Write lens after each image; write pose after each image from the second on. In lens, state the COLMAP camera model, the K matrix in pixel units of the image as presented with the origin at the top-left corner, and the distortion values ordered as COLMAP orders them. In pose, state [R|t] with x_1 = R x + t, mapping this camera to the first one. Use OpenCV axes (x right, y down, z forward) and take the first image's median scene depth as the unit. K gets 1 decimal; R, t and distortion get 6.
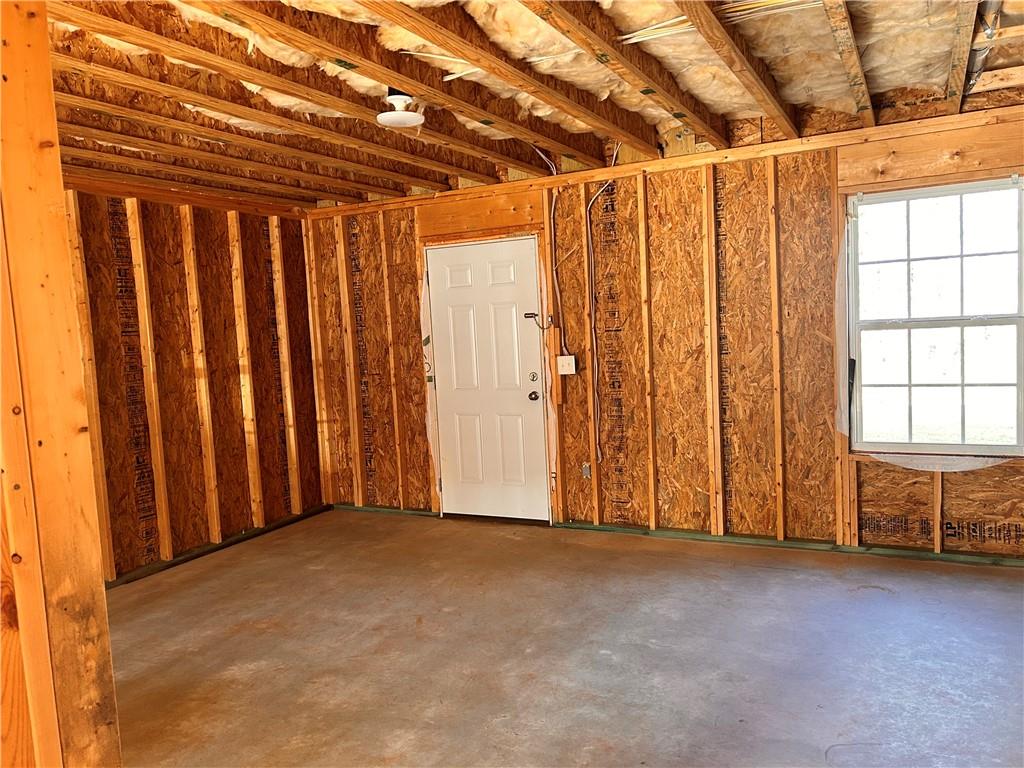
lens RADIAL K [[773.7, 0, 522.7], [0, 773.7, 381.5], [0, 0, 1]] dist [0.060473, -0.068842]
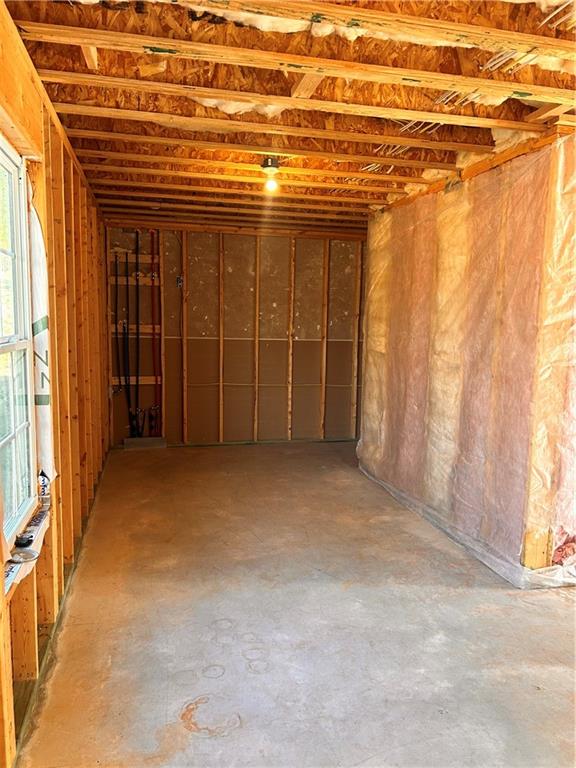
lens RADIAL K [[580.3, 0, 288.6], [0, 580.3, 384.7], [0, 0, 1]] dist [0.060473, -0.068842]
pose [[-0.639973, -0.049306, 0.766814, 0.001058], [0.073750, 0.989391, 0.125169, -0.076663], [-0.764850, 0.136657, -0.629547, 1.011138]]
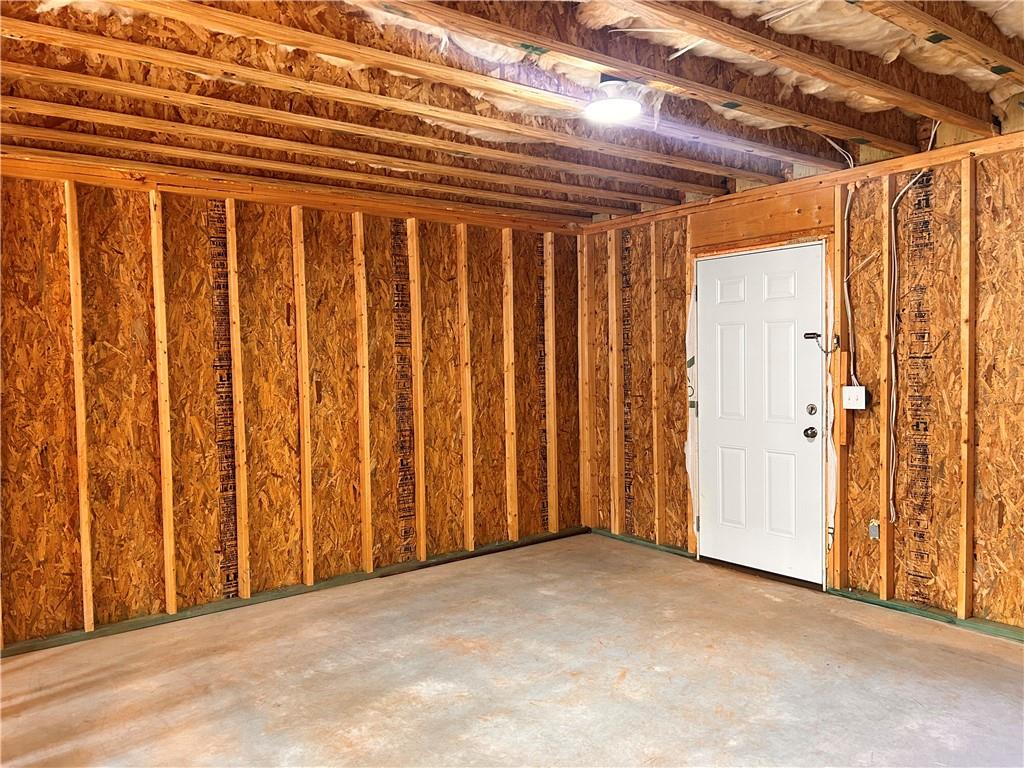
lens RADIAL K [[773.7, 0, 509.0], [0, 773.7, 388.2], [0, 0, 1]] dist [0.060473, -0.068842]
pose [[0.899167, 0.053775, -0.434289, 0.094144], [-0.062824, 0.998003, -0.006498, -0.003404], [0.433073, 0.033126, 0.900750, 0.106896]]
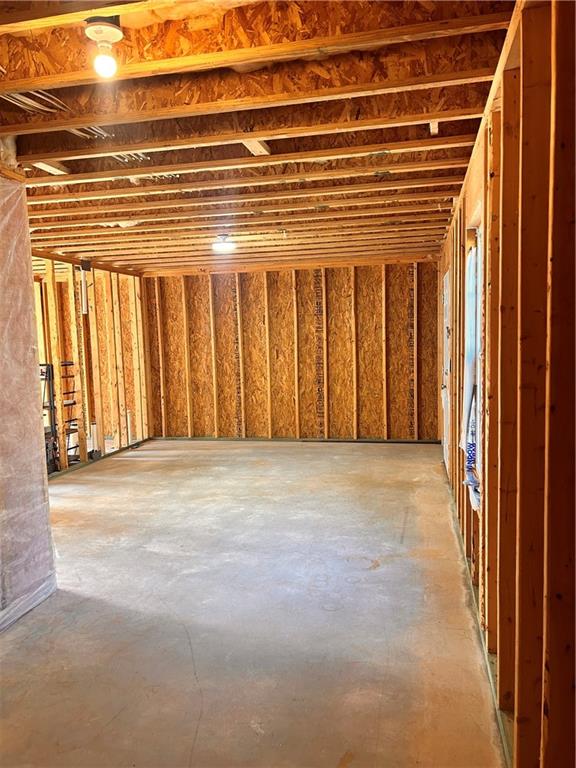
lens RADIAL K [[580.3, 0, 291.5], [0, 580.3, 387.0], [0, 0, 1]] dist [0.060473, -0.068842]
pose [[0.245505, 0.131489, -0.960436, 1.046021], [-0.062523, 0.990843, 0.119670, -0.096284], [0.967377, 0.030670, 0.251478, 0.521596]]
